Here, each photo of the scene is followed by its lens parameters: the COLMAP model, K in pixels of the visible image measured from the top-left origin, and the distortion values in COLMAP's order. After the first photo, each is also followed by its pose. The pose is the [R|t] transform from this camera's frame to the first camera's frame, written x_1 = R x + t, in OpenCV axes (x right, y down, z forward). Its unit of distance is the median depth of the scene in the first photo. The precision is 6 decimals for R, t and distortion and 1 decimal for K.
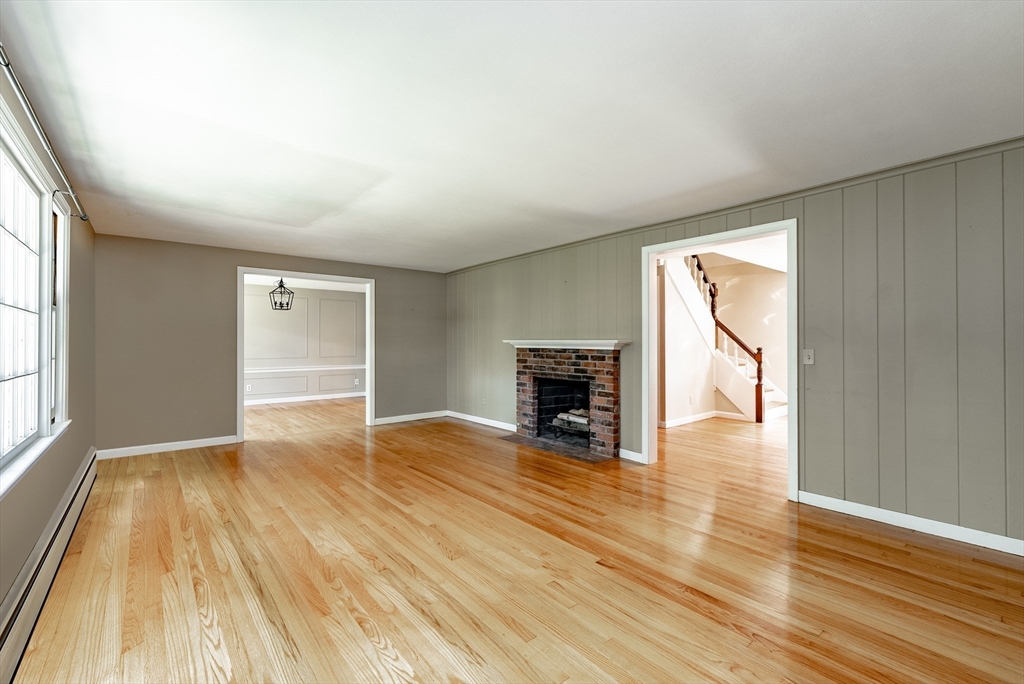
lens RADIAL K [[431.7, 0, 512.9], [0, 431.7, 338.2], [0, 0, 1]] dist [-0.001671, -0.000118]
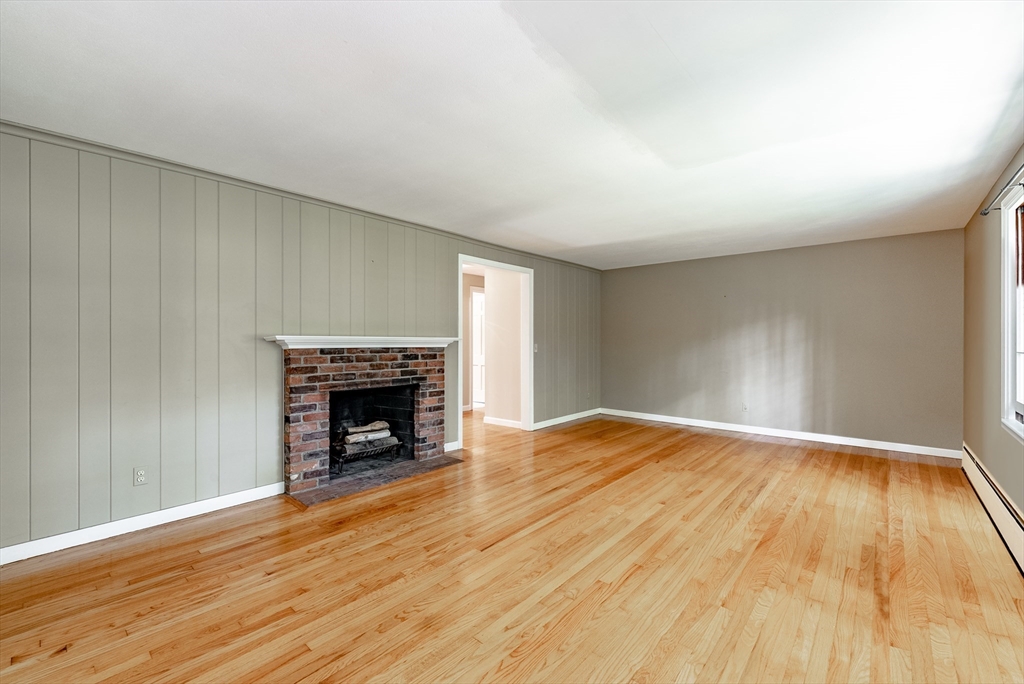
lens RADIAL K [[425.7, 0, 524.1], [0, 425.7, 340.7], [0, 0, 1]] dist [-0.000347, -0.000072]
pose [[-0.166771, -0.001225, 0.985995, -0.716560], [-0.009605, 0.999954, -0.000382, 0.009714], [-0.985949, -0.009534, -0.166775, 0.908969]]
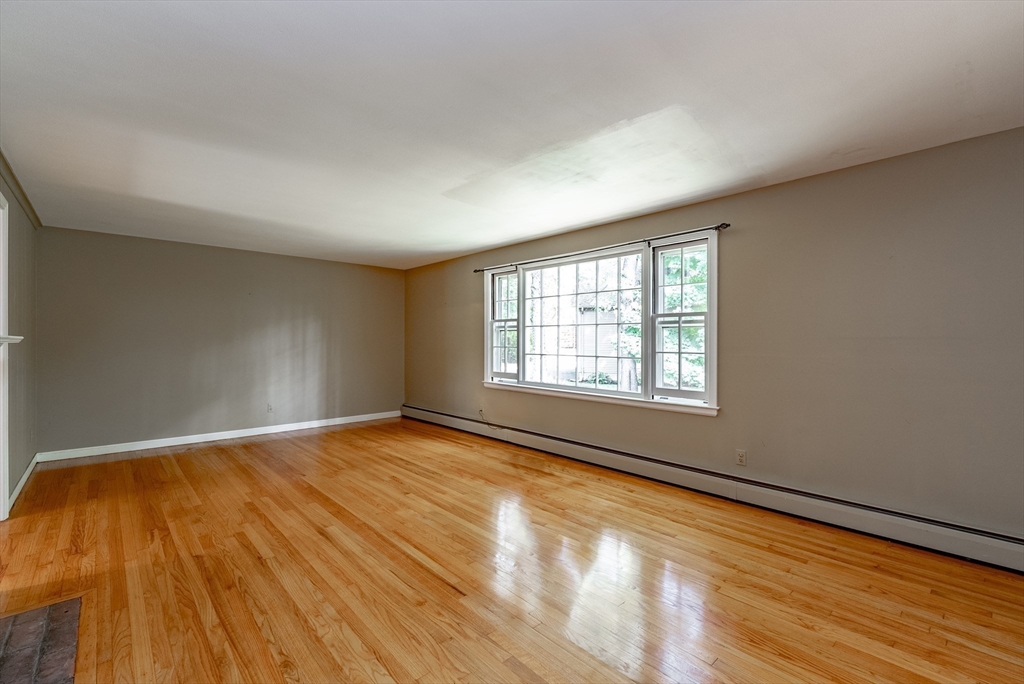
lens RADIAL K [[437.0, 0, 471.2], [0, 437.0, 341.9], [0, 0, 1]] dist [-0.000536, -0.000164]
pose [[-0.999996, 0.000447, 0.002787, -0.216540], [0.000433, 0.999987, -0.005174, 0.011937], [-0.002789, -0.005173, -0.999983, 1.305490]]
